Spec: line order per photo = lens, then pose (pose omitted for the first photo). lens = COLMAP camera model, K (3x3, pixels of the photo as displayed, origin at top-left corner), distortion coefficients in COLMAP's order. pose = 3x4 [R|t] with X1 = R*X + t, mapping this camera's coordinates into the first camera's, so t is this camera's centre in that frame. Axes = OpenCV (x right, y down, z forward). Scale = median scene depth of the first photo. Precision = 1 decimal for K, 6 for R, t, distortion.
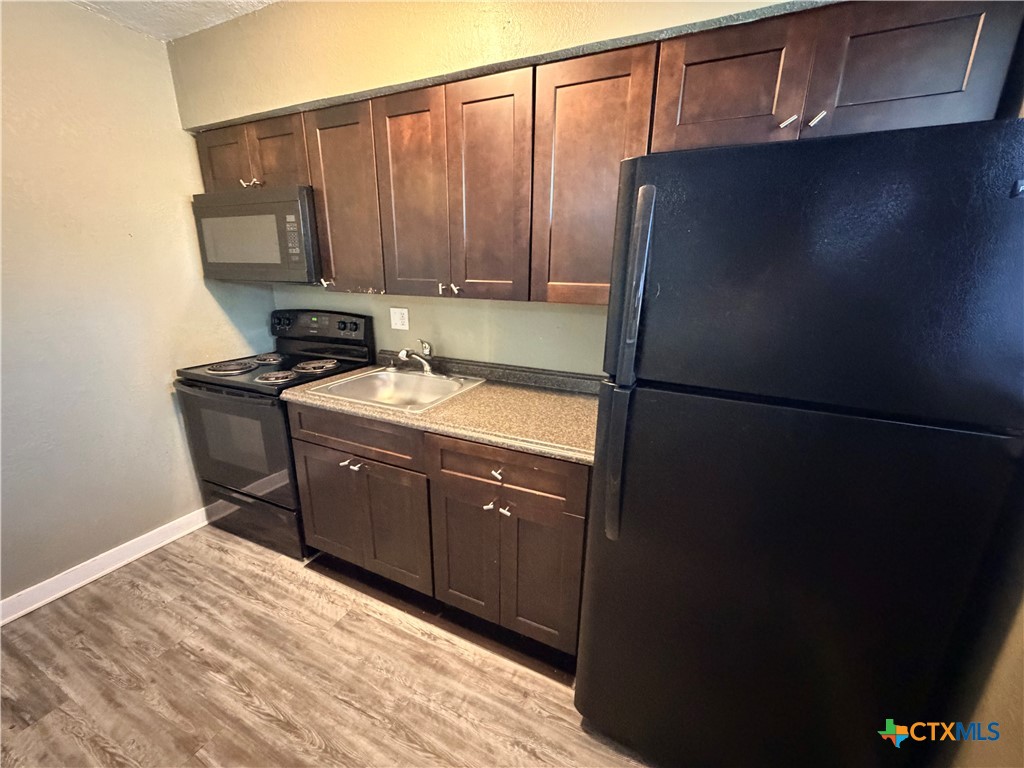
lens RADIAL K [[408.8, 0, 509.1], [0, 408.8, 384.8], [0, 0, 1]] dist [-0.001270, -0.000233]
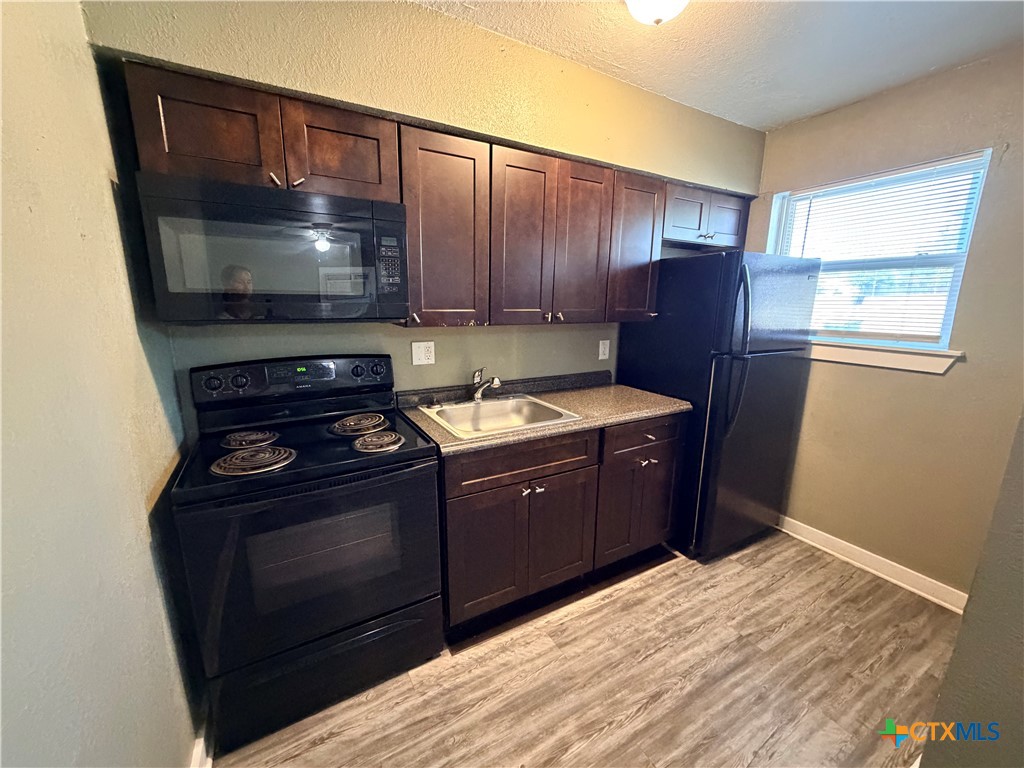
lens RADIAL K [[408.8, 0, 509.1], [0, 408.8, 384.8], [0, 0, 1]] dist [-0.001270, -0.000233]
pose [[0.578326, -0.178068, 0.796135, -1.244333], [0.221485, 0.973505, 0.056849, -0.139025], [-0.785164, 0.143455, 0.602443, 0.410803]]
